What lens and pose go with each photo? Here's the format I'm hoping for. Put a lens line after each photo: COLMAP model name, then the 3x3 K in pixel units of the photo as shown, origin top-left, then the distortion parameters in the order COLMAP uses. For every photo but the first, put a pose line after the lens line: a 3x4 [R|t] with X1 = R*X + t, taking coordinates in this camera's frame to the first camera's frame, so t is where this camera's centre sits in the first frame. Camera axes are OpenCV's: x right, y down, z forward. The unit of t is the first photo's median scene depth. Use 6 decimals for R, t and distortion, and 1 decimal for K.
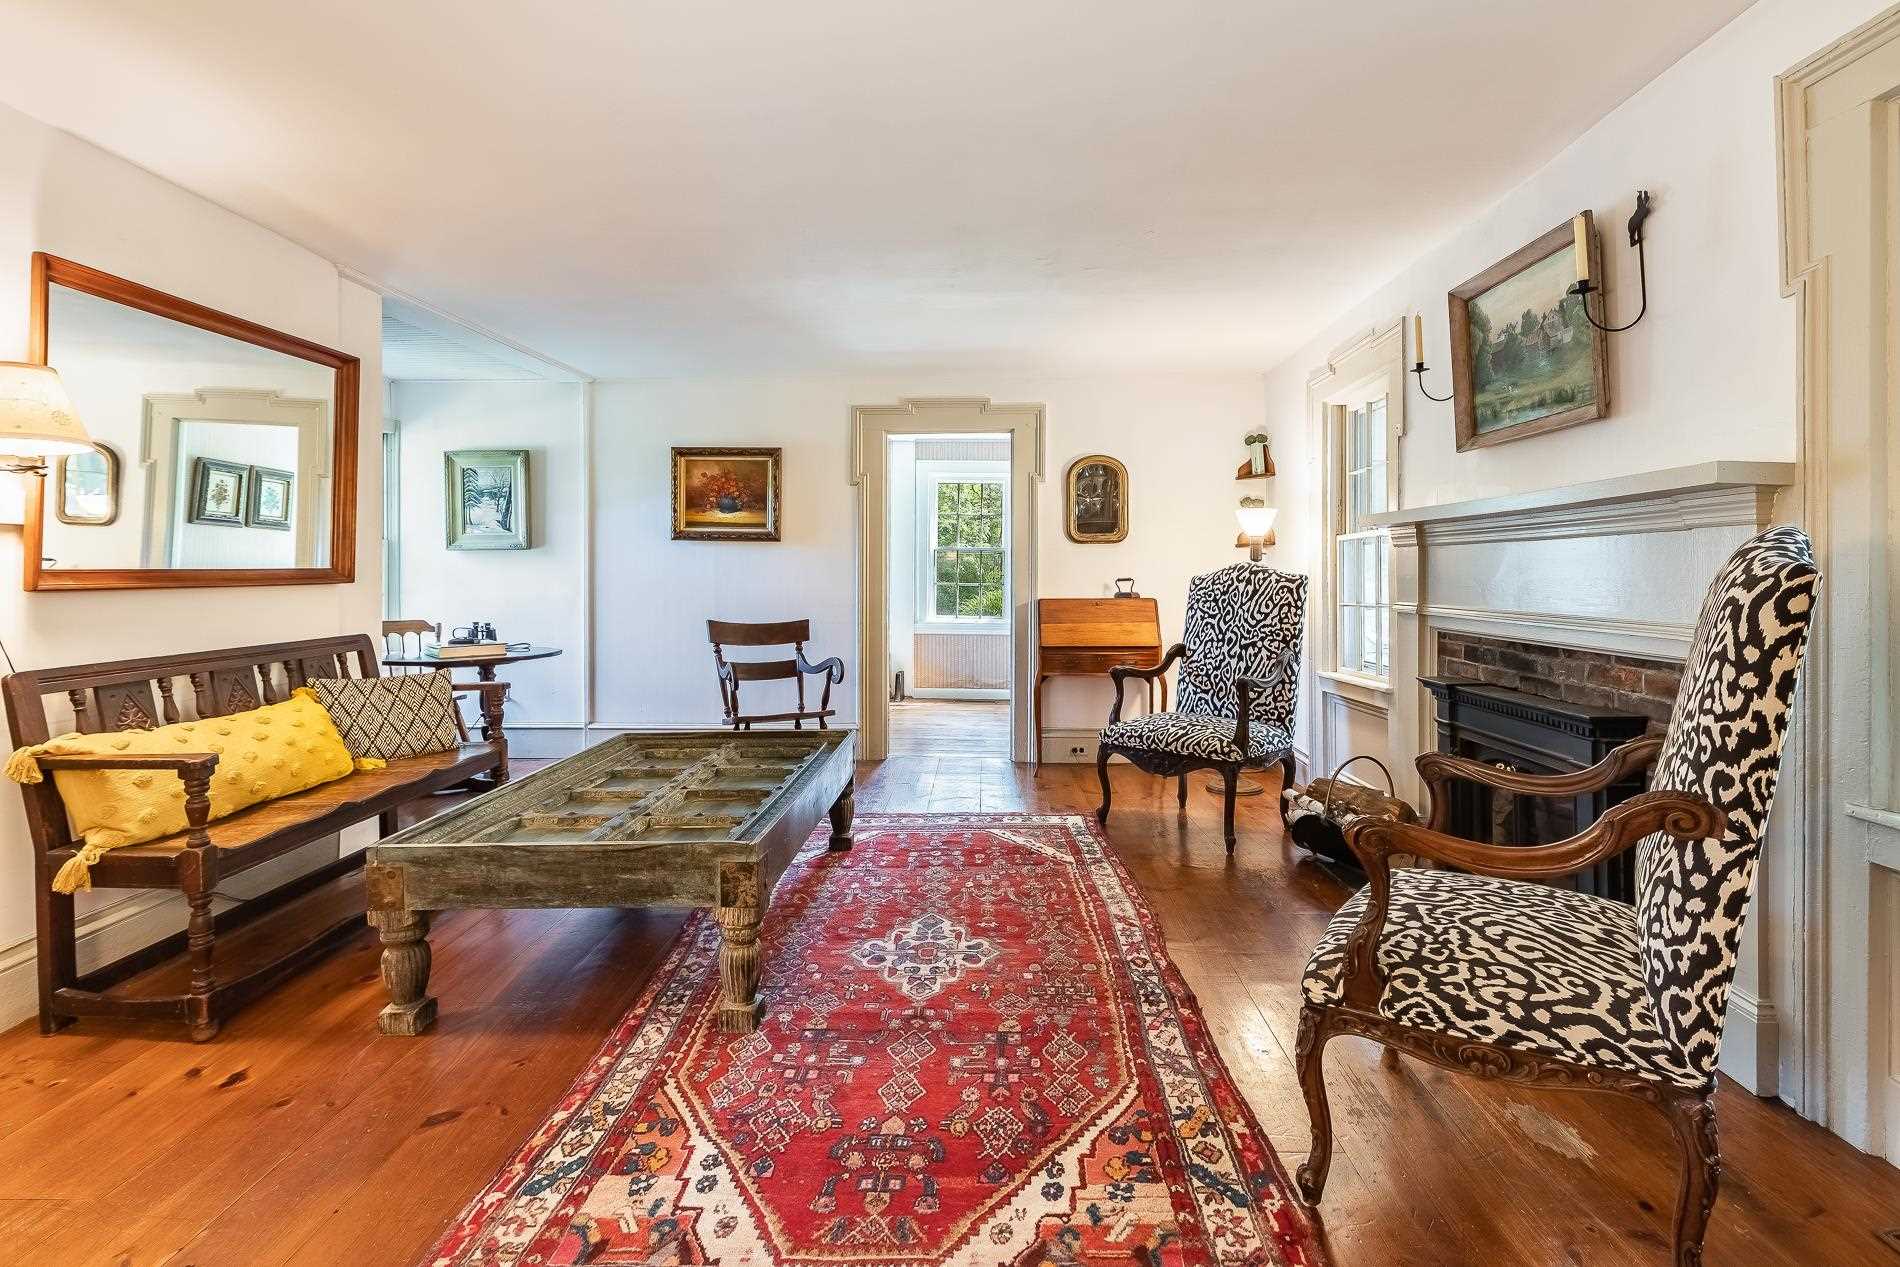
lens RADIAL K [[889.3, 0, 985.6], [0, 889.3, 571.3], [0, 0, 1]] dist [0.001047, -0.003229]
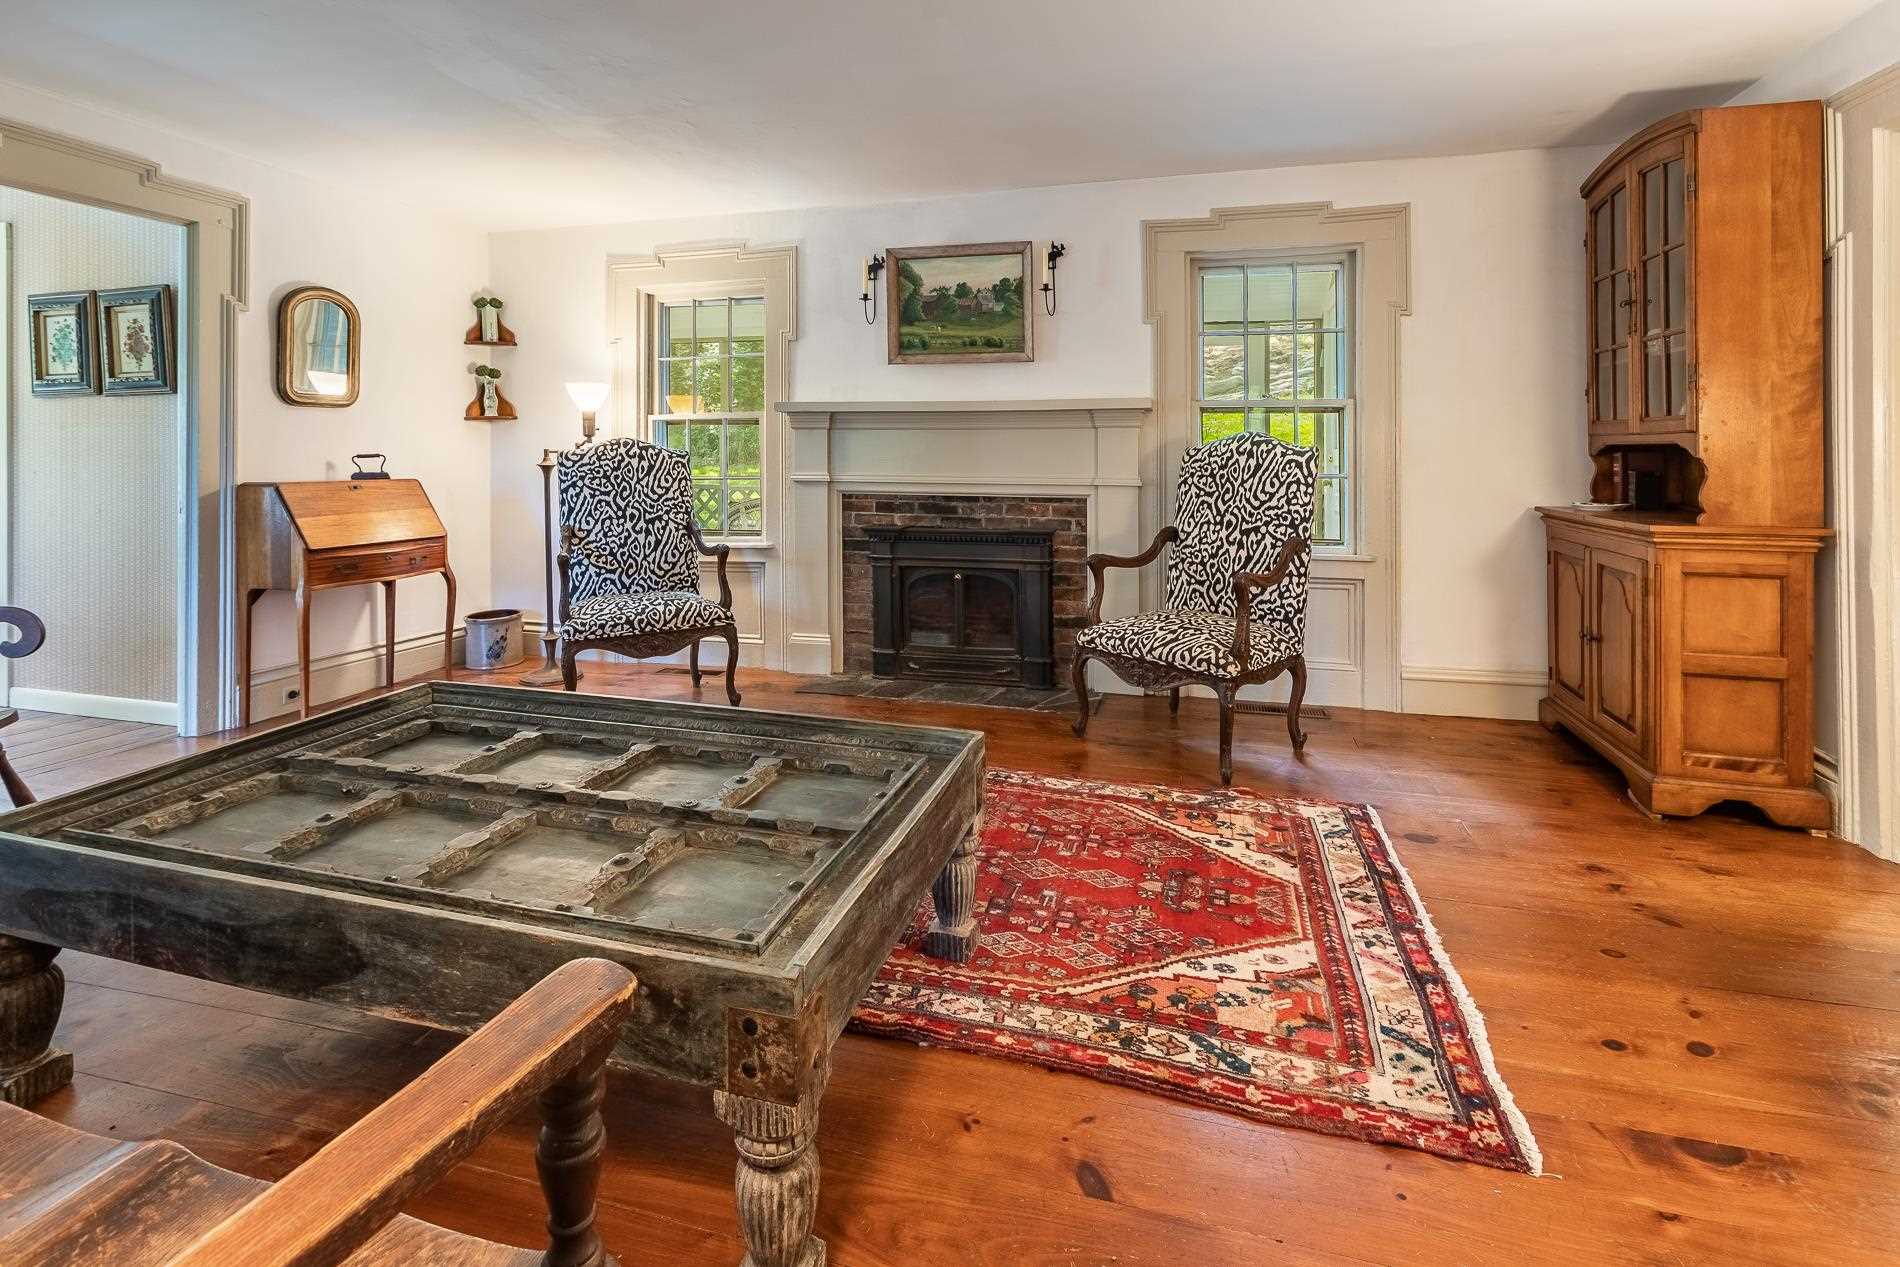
lens RADIAL K [[889.3, 0, 937.5], [0, 889.3, 446.2], [0, 0, 1]] dist [0.001047, -0.003229]
pose [[0.265928, 0.011815, 0.963921, -1.026307], [-0.006453, 0.999924, -0.010476, 0.013274], [-0.963971, -0.003434, 0.265984, 0.701207]]
